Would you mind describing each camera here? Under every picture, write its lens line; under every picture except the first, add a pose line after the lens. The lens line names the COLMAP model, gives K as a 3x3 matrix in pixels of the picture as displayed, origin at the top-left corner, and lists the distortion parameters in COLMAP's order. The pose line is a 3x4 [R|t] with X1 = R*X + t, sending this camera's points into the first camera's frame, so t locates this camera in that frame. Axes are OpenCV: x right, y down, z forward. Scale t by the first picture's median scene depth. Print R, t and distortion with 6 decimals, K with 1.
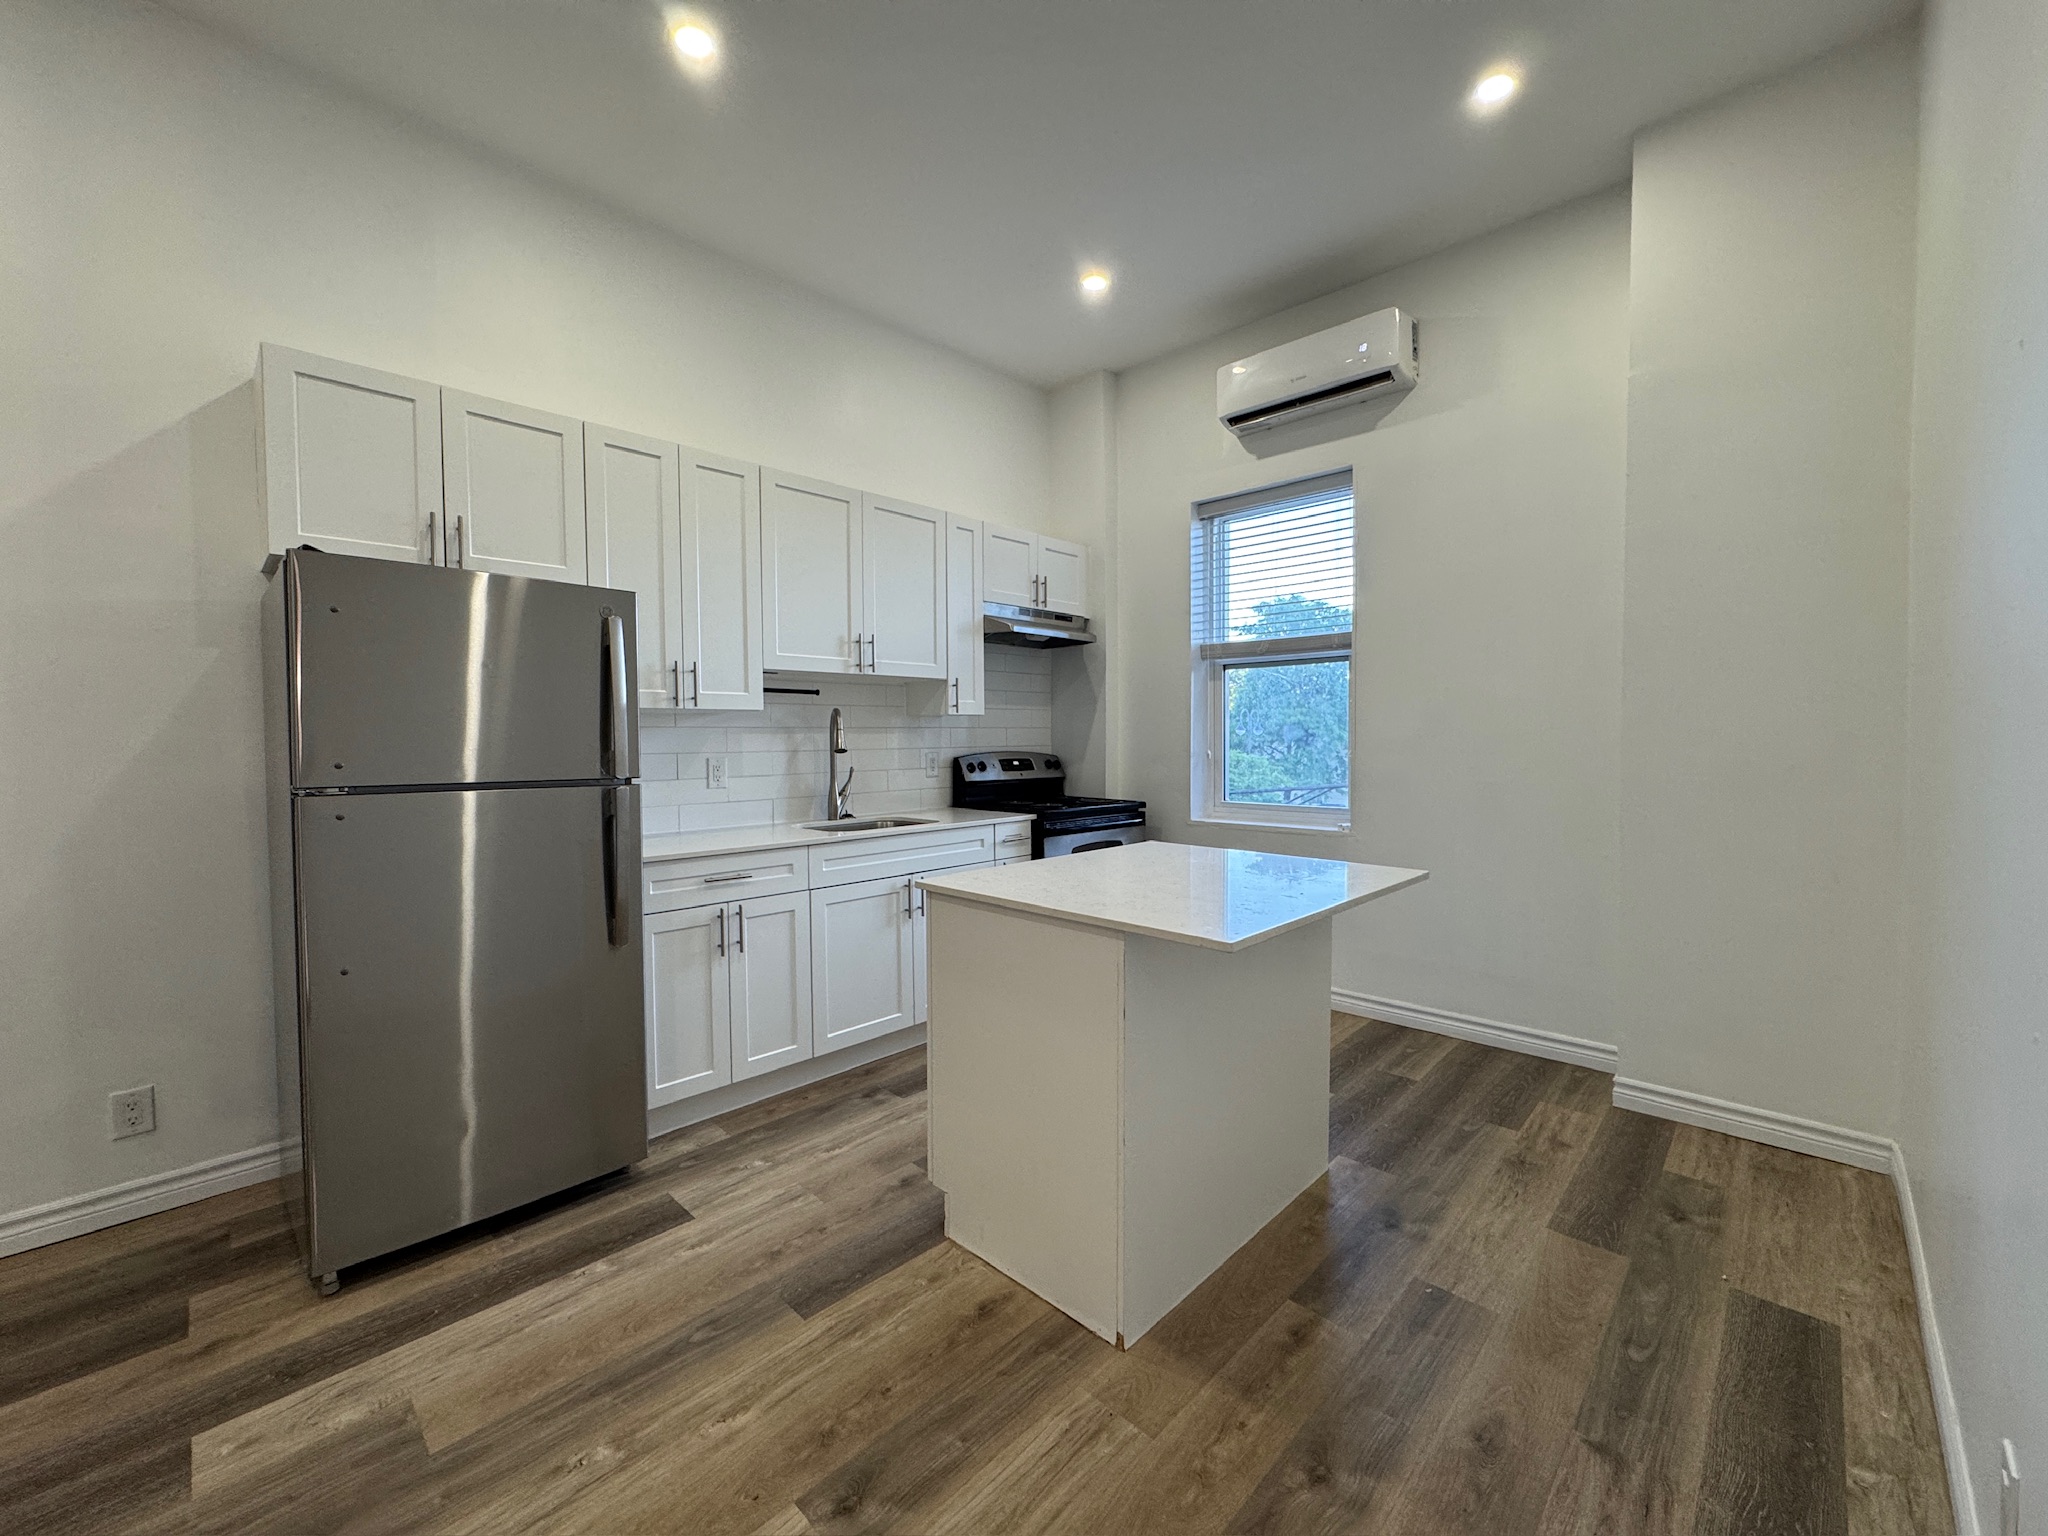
lens RADIAL K [[807.9, 0, 1021.7], [0, 807.9, 762.7], [0, 0, 1]] dist [-0.009418, 0.001873]
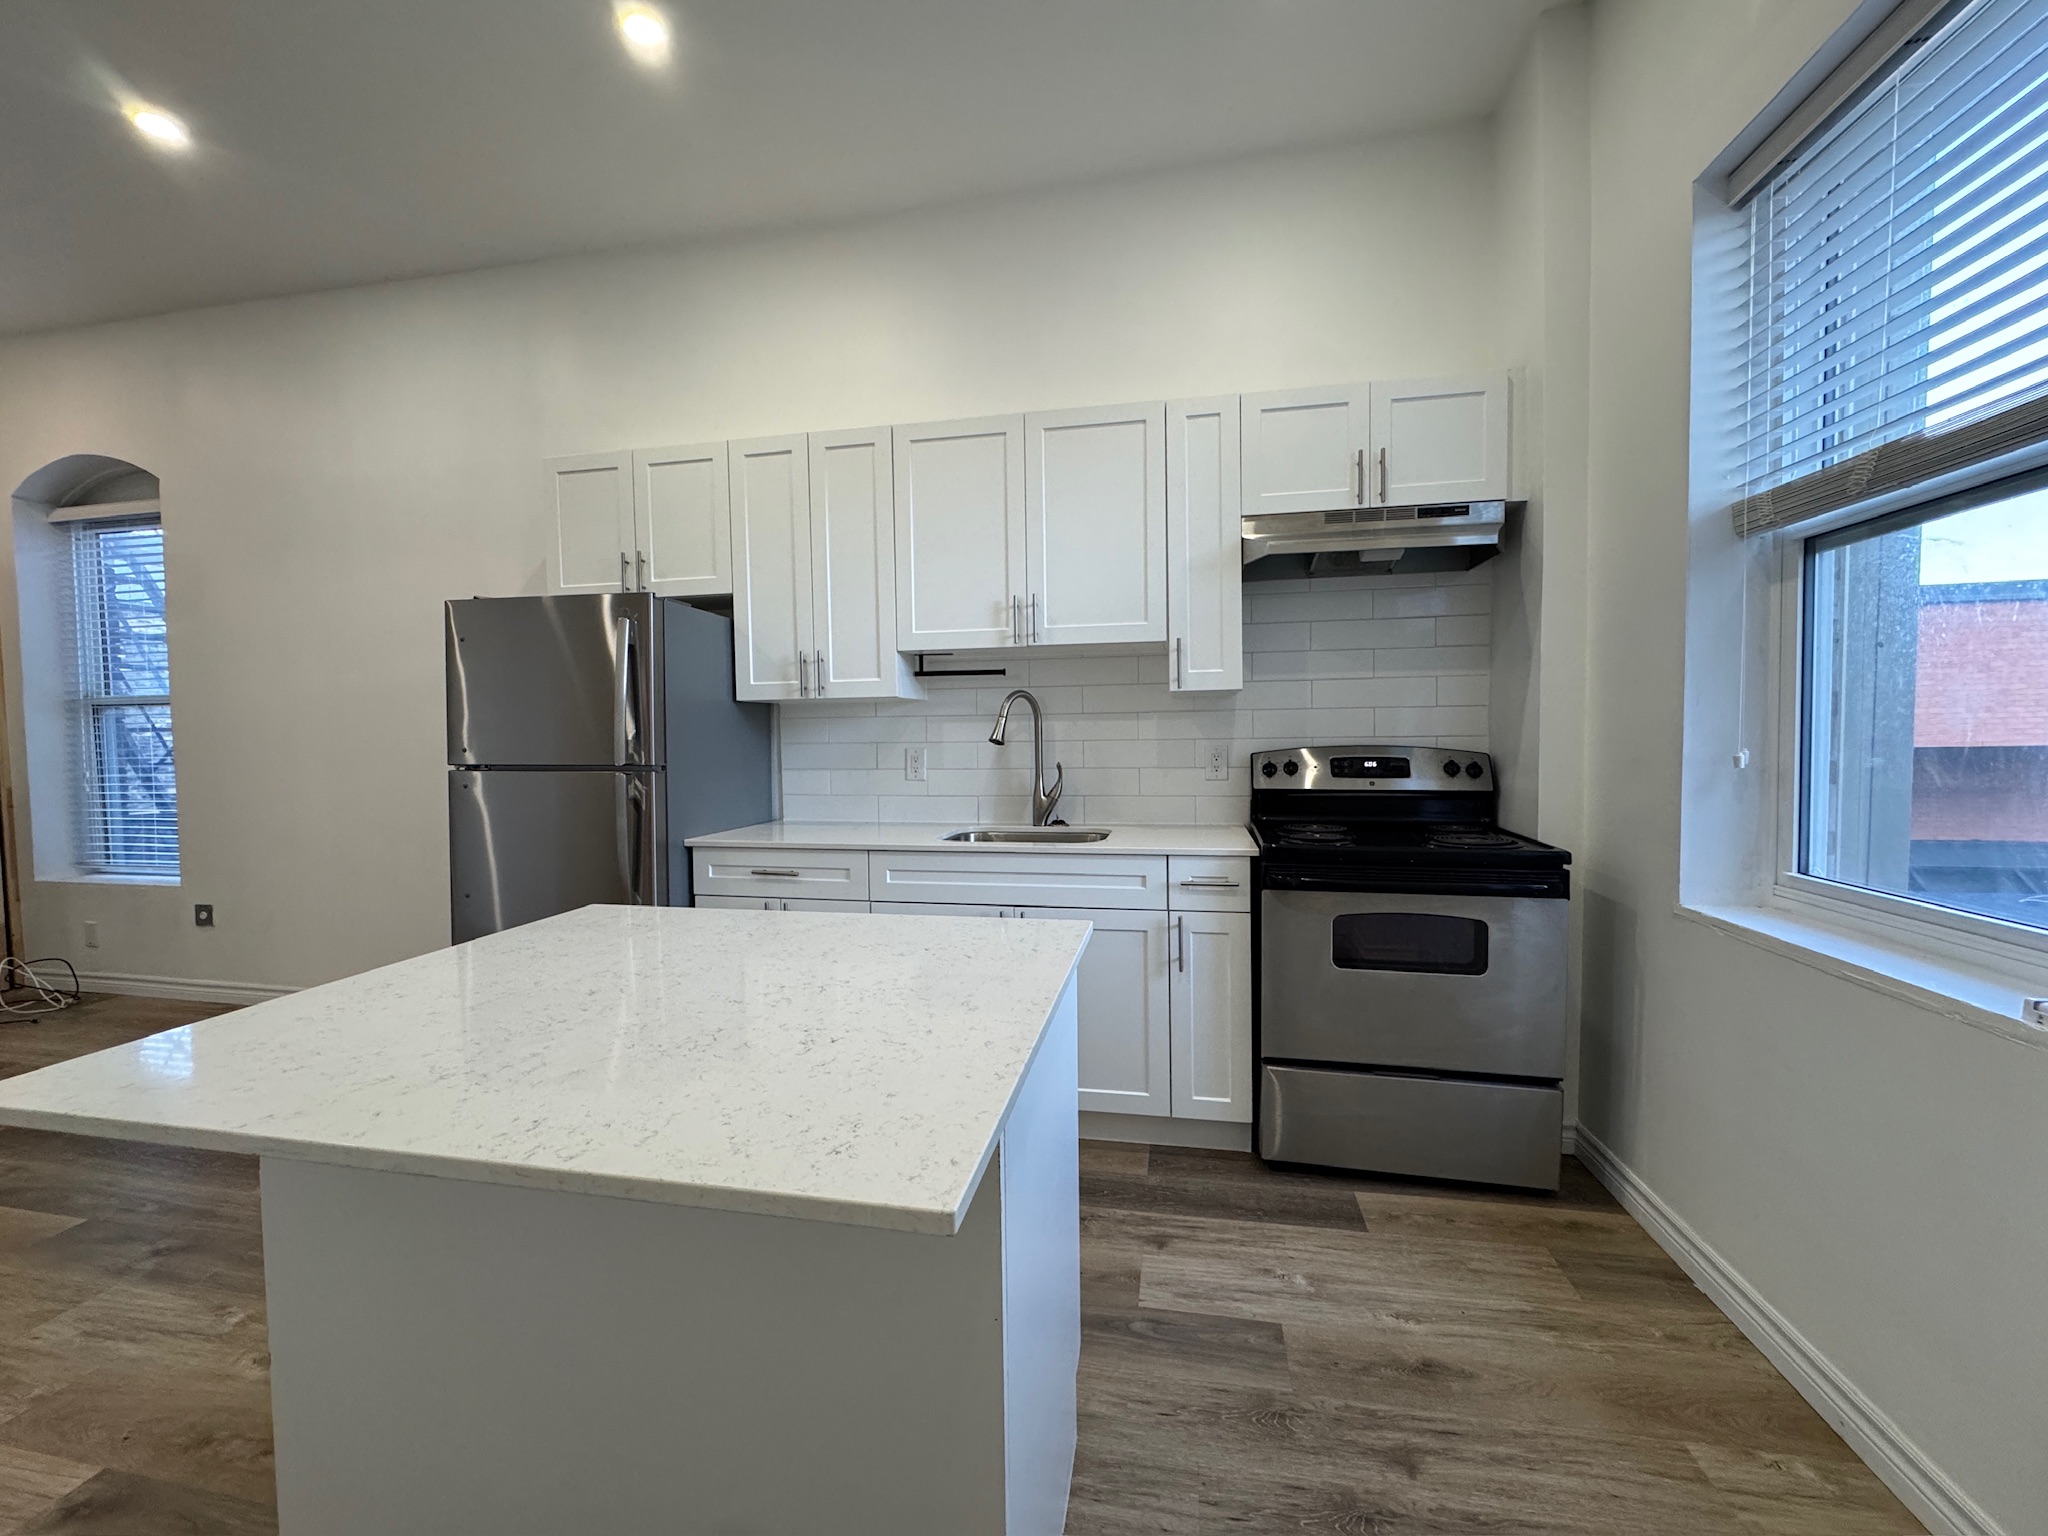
lens RADIAL K [[807.9, 0, 1029.5], [0, 807.9, 768.1], [0, 0, 1]] dist [-0.009418, 0.001873]
pose [[0.544739, 0.038794, -0.837708, 0.598164], [-0.018866, 0.999244, 0.034006, -0.021034], [0.838393, -0.002720, 0.545059, 0.717681]]
